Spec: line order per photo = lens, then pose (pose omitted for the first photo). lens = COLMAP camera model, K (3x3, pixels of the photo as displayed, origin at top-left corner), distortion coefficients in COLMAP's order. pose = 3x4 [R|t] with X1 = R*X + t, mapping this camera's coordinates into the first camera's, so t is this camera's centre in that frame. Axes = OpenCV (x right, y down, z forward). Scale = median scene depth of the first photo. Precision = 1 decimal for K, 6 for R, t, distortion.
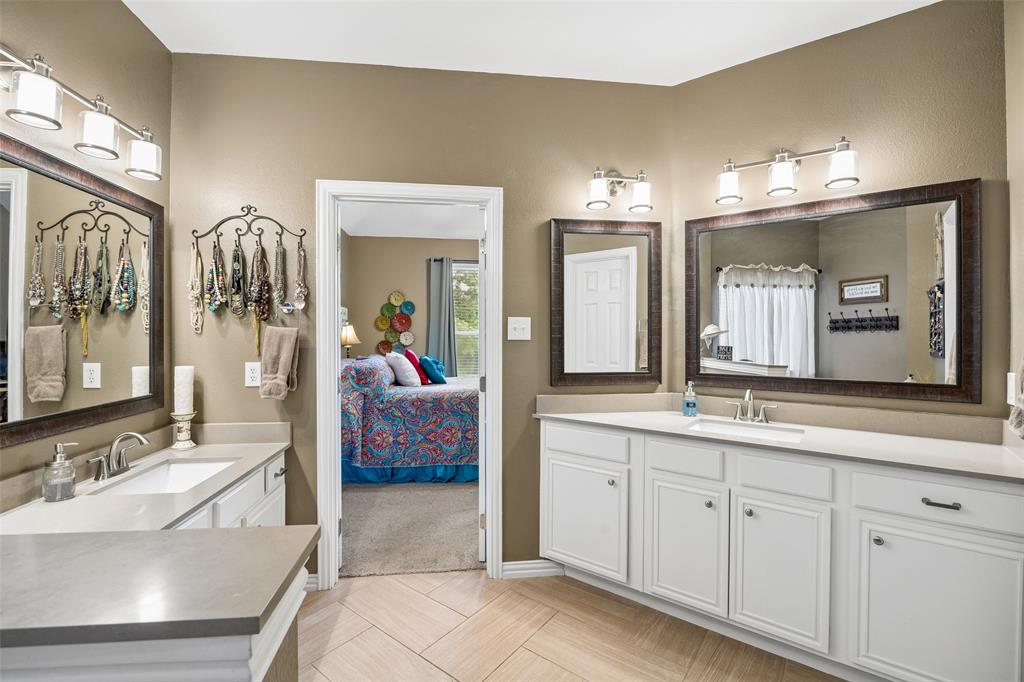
lens RADIAL K [[459.0, 0, 509.0], [0, 459.0, 336.4], [0, 0, 1]] dist [-0.008395, -0.000923]
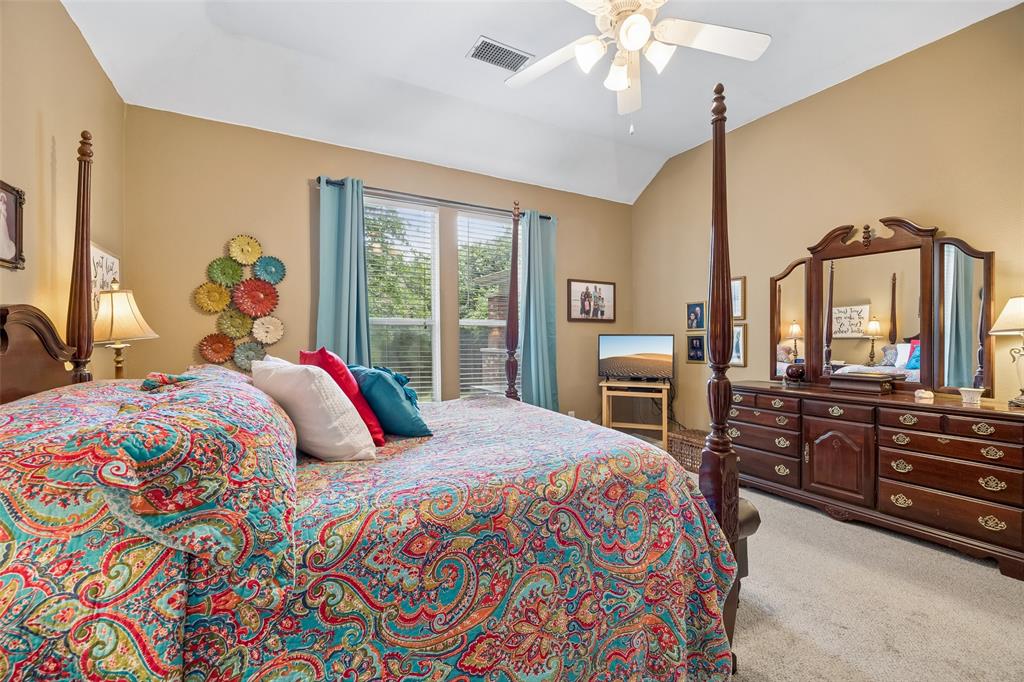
lens RADIAL K [[429.2, 0, 514.0], [0, 429.2, 336.8], [0, 0, 1]] dist [-0.013589, -0.000072]
pose [[0.924072, -0.004840, 0.382187, -0.201063], [0.006024, 0.999980, -0.001900, 0.019437], [-0.382170, 0.004058, 0.924083, 0.609174]]
